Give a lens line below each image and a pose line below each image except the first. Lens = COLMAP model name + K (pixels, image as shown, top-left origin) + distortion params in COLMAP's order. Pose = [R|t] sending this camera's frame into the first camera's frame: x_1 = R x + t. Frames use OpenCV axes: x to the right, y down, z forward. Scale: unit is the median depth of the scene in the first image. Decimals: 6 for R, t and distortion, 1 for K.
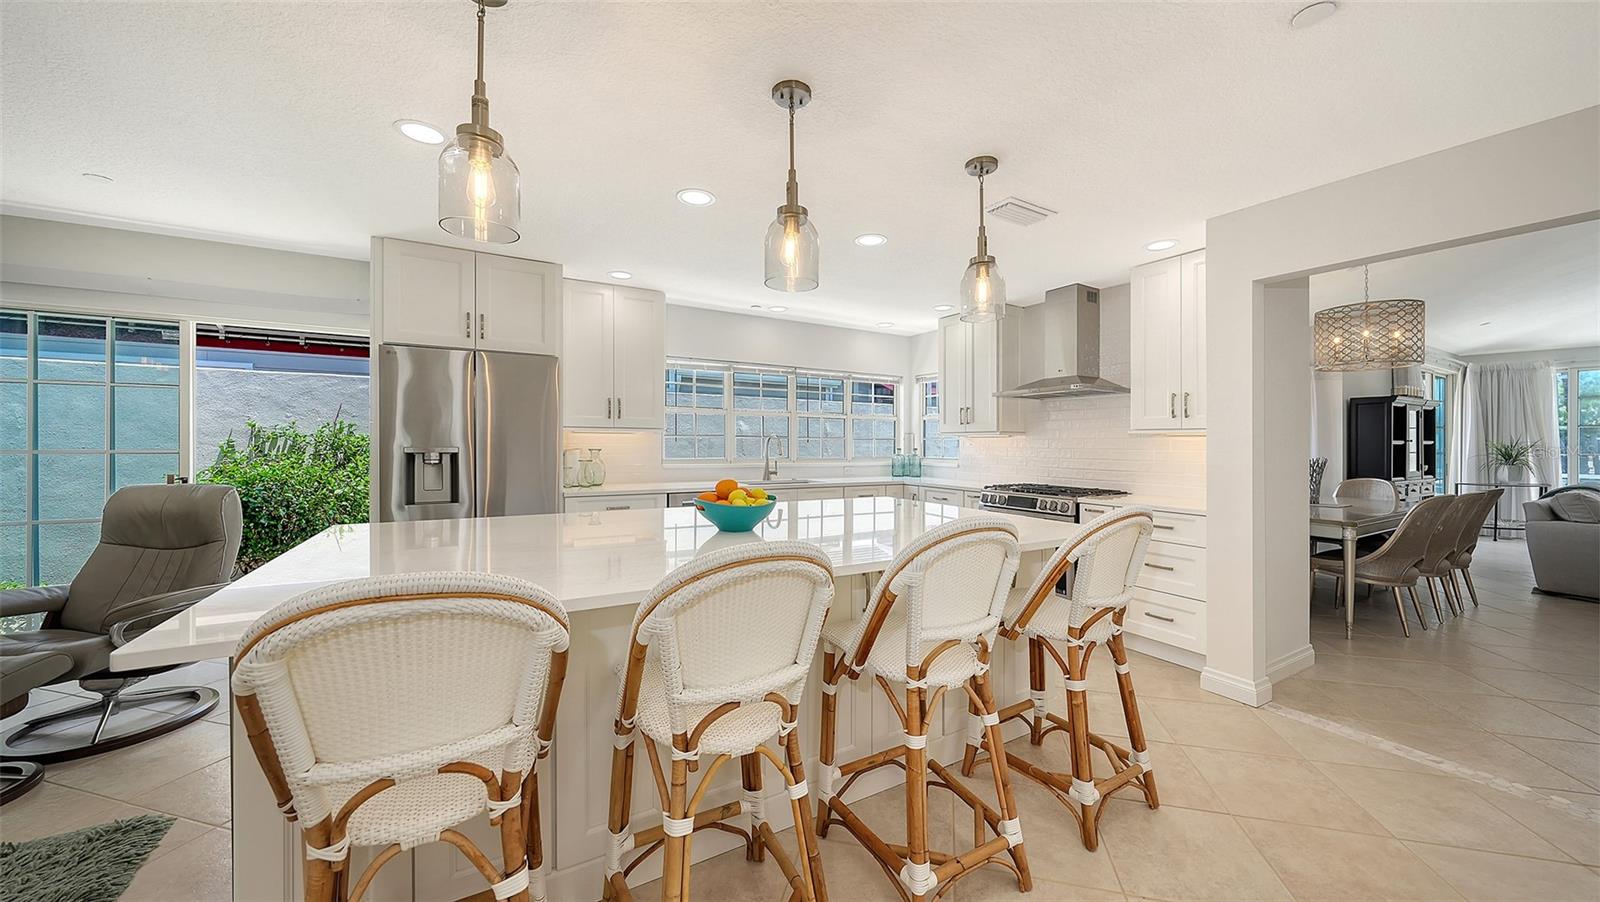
lens RADIAL K [[559.9, 0, 794.1], [0, 559.9, 445.8], [0, 0, 1]] dist [-0.000846, -0.000043]
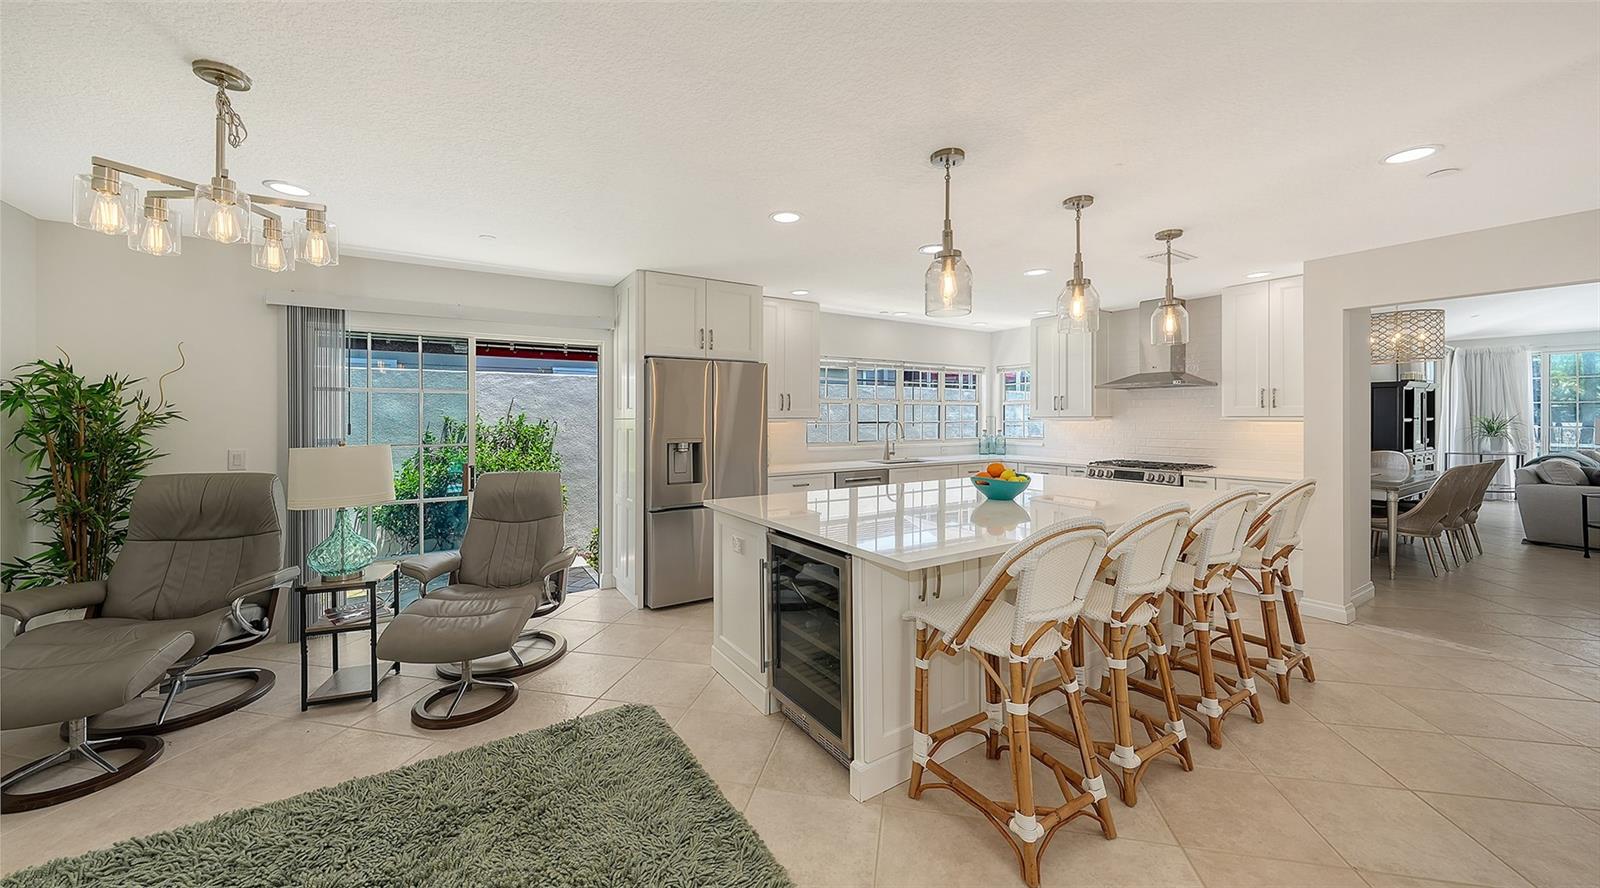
lens RADIAL K [[561.3, 0, 791.1], [0, 561.3, 425.1], [0, 0, 1]] dist [-0.000951, 0.000014]
pose [[0.999500, -0.012152, 0.029178, -0.328907], [0.011955, 0.999905, 0.006892, -0.024244], [-0.029259, -0.006540, 0.999550, -0.186747]]
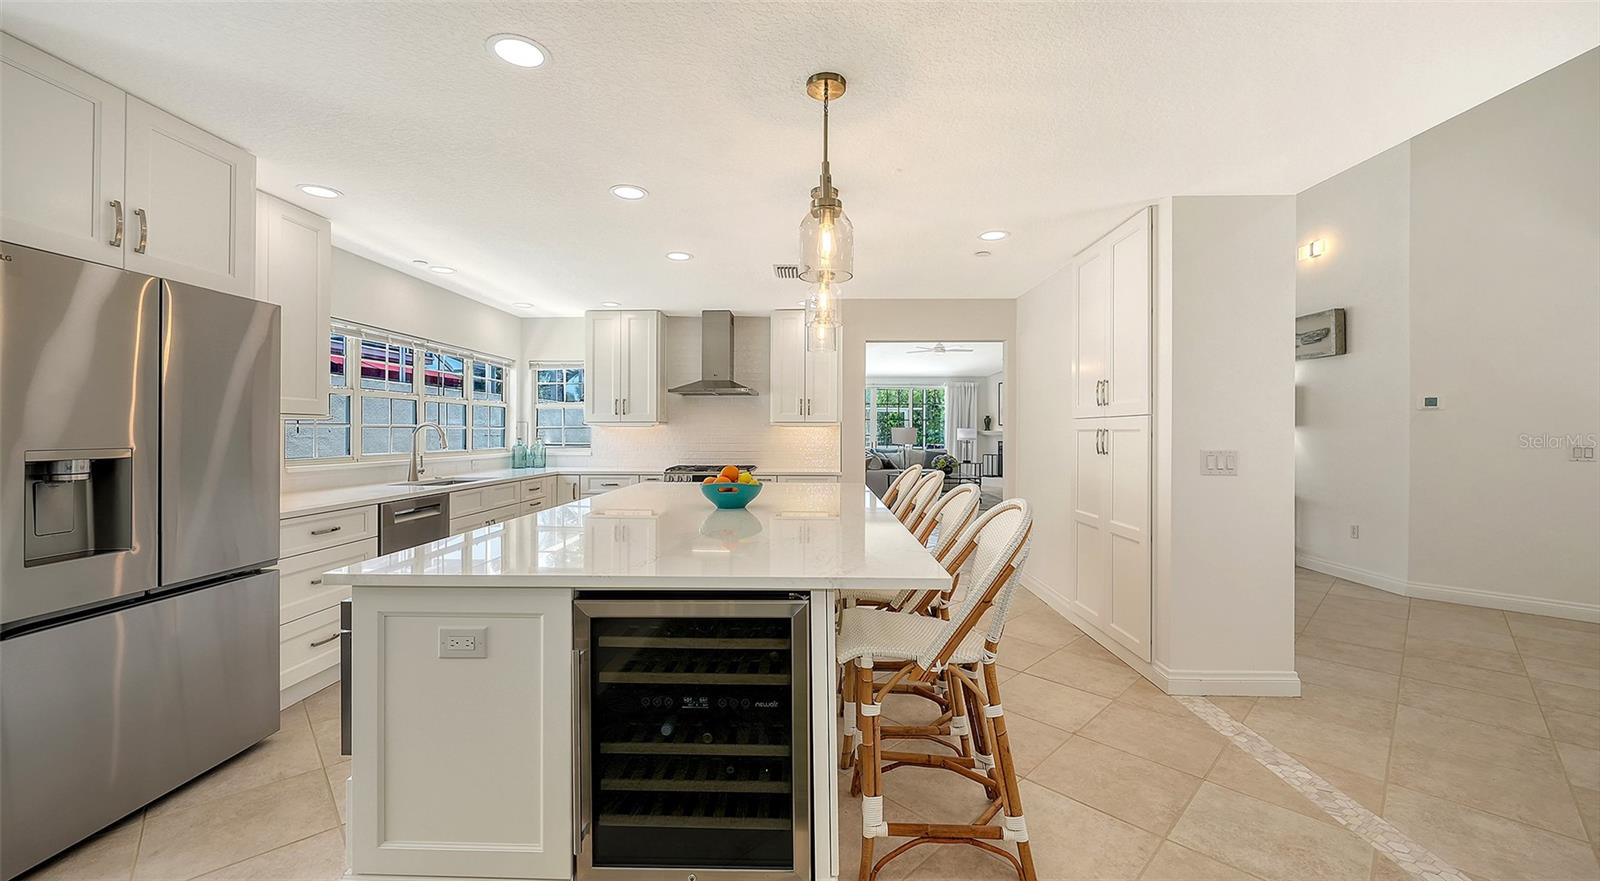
lens RADIAL K [[611.1, 0, 798.5], [0, 611.1, 440.4], [0, 0, 1]] dist [-0.000559, -0.000028]
pose [[0.539060, -0.019334, 0.842045, -0.563079], [0.008493, 0.999810, 0.017519, -0.007098], [-0.842224, -0.002292, 0.539122, 0.089278]]
